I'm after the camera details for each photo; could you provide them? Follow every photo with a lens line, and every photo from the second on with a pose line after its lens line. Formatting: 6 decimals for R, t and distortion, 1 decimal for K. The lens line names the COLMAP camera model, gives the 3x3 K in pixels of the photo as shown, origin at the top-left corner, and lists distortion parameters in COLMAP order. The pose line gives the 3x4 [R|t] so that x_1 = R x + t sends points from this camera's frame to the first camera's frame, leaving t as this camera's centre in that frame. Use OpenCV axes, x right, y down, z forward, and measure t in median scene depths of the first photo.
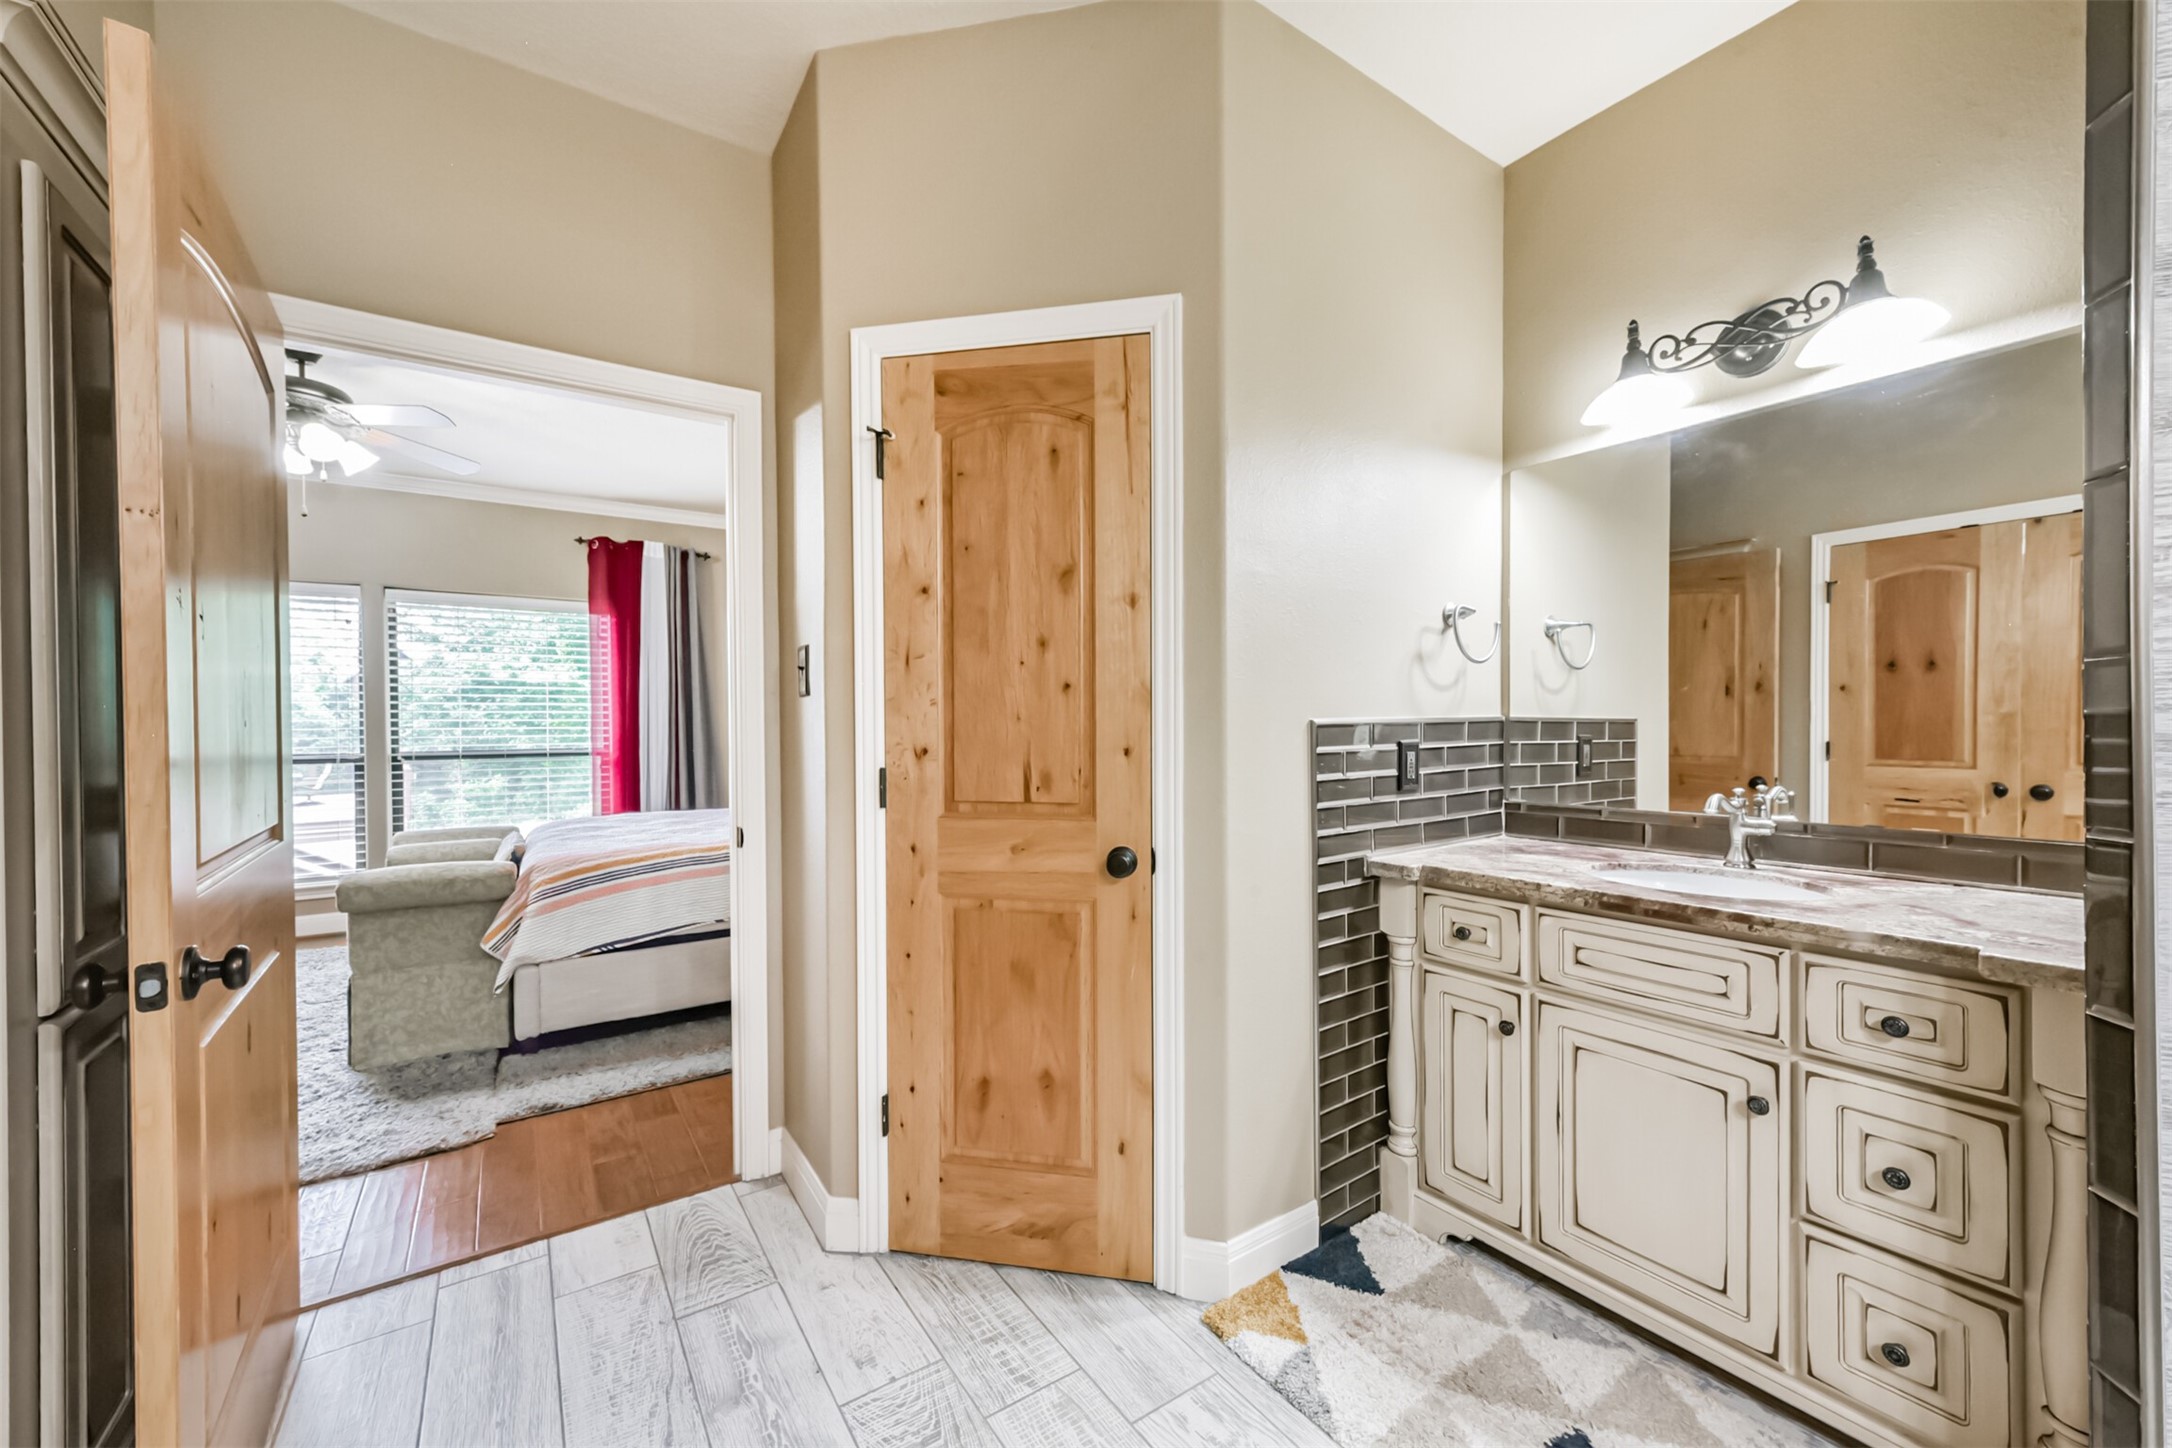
lens RADIAL K [[837.4, 0, 1080.2], [0, 837.4, 731.9], [0, 0, 1]] dist [0.001778, -0.003059]
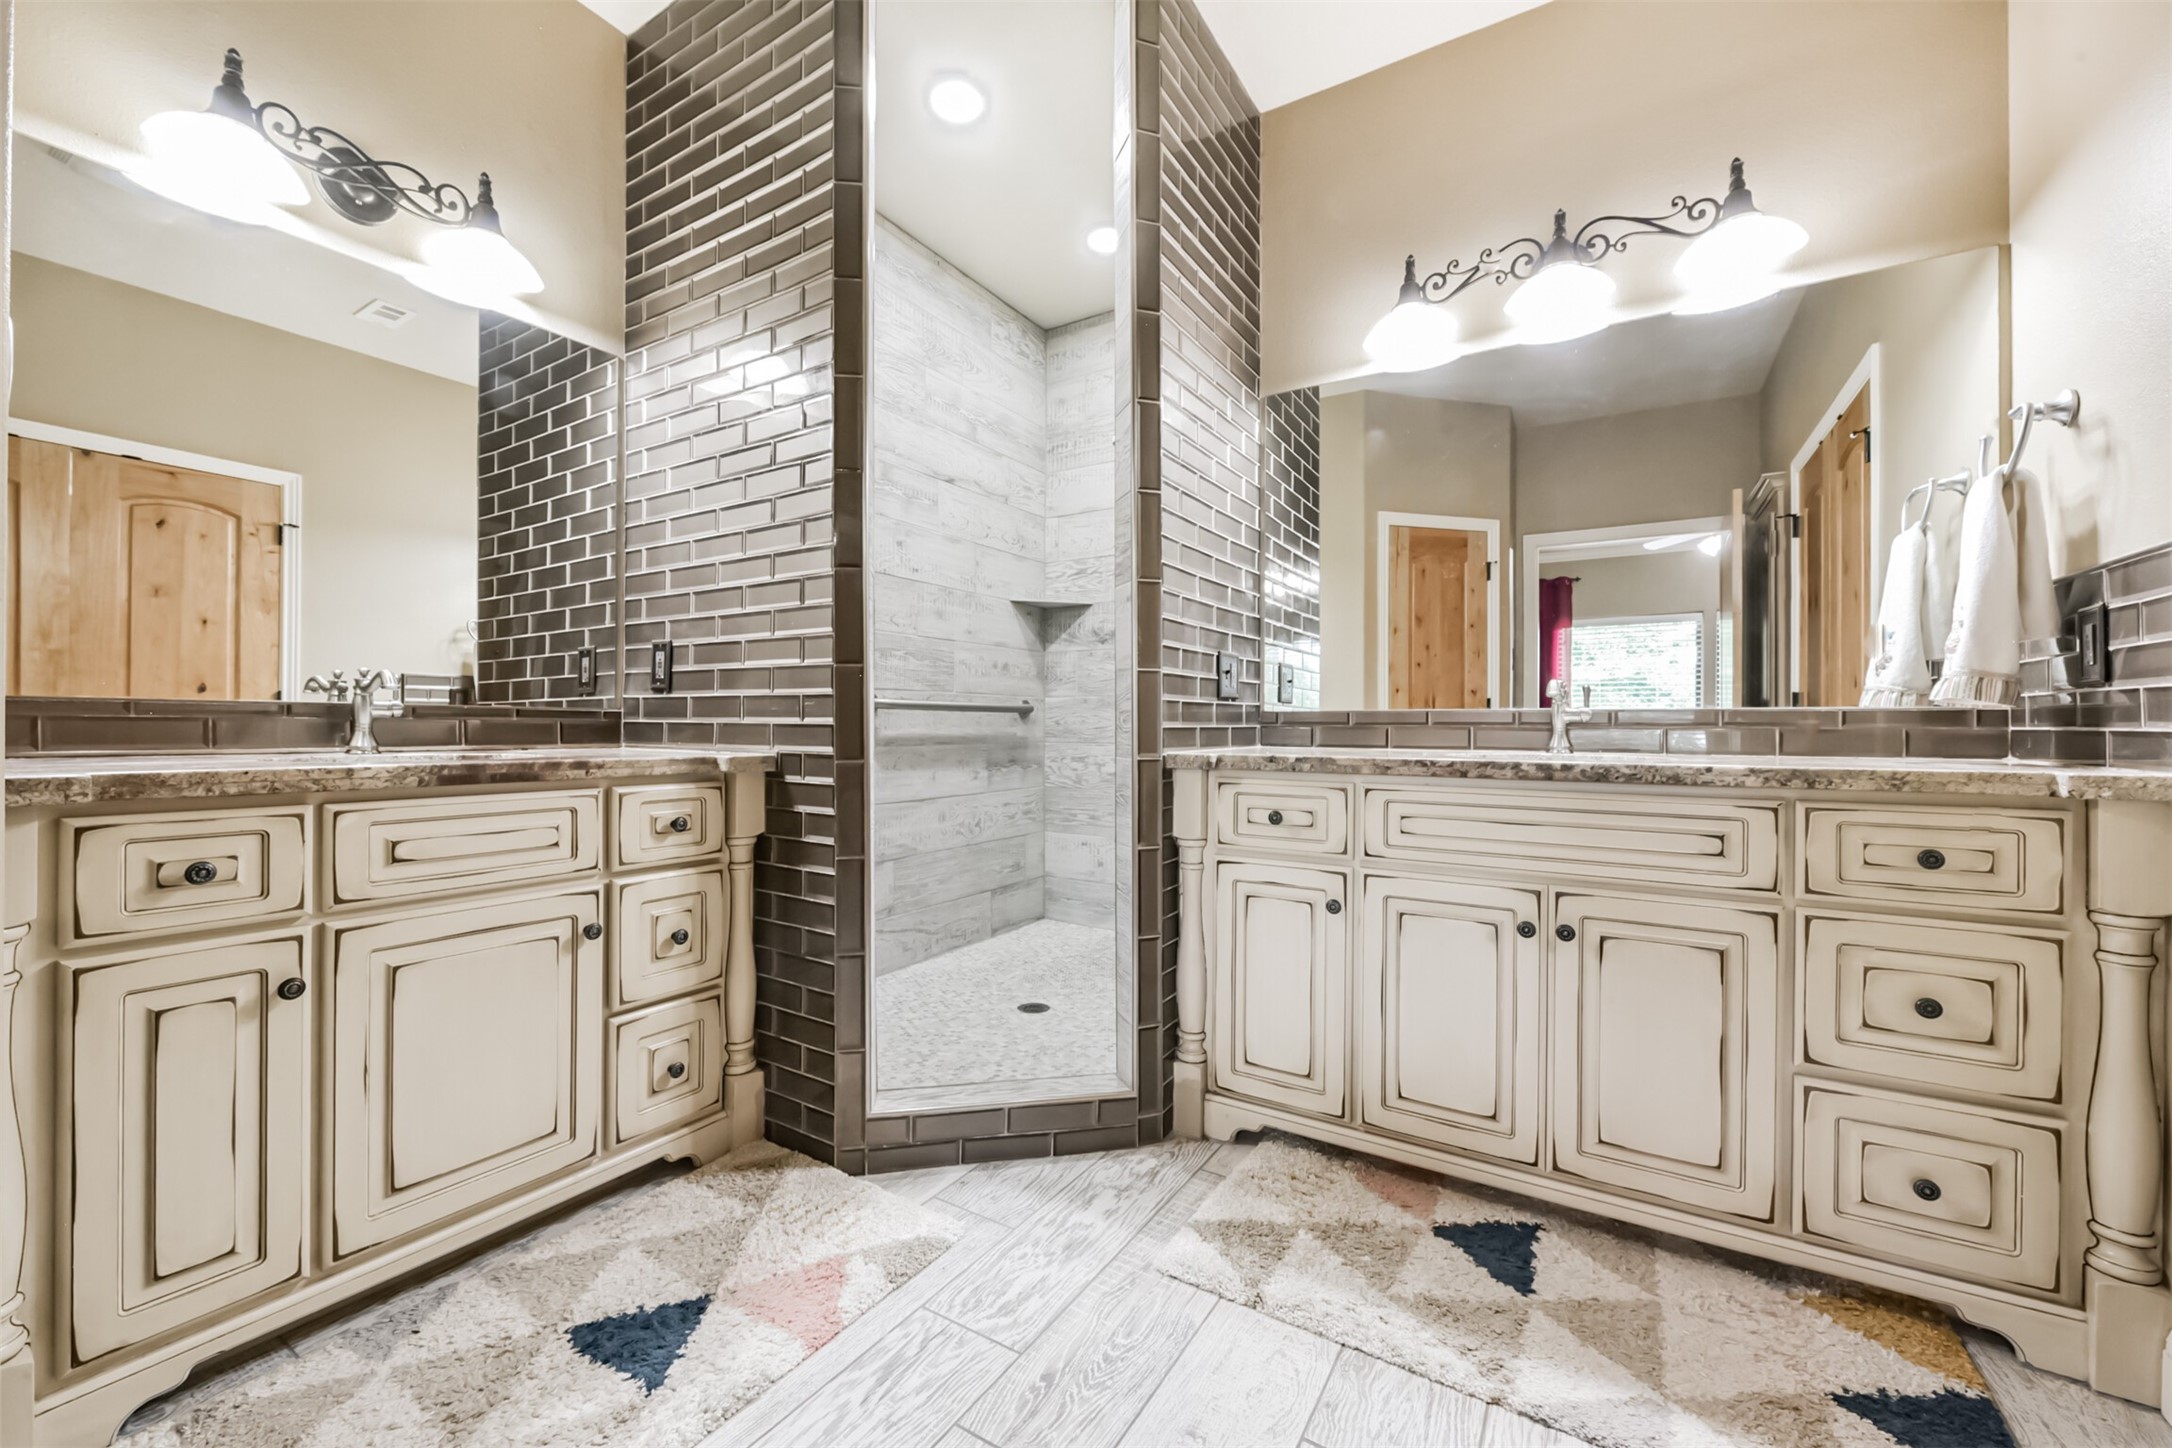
lens RADIAL K [[837.4, 0, 1074.8], [0, 837.4, 723.0], [0, 0, 1]] dist [0.001778, -0.003059]
pose [[-0.387557, 0.004823, 0.921833, -0.381333], [0.006077, 0.999978, -0.002677, 0.145752], [-0.921826, 0.004564, -0.387578, 0.692711]]
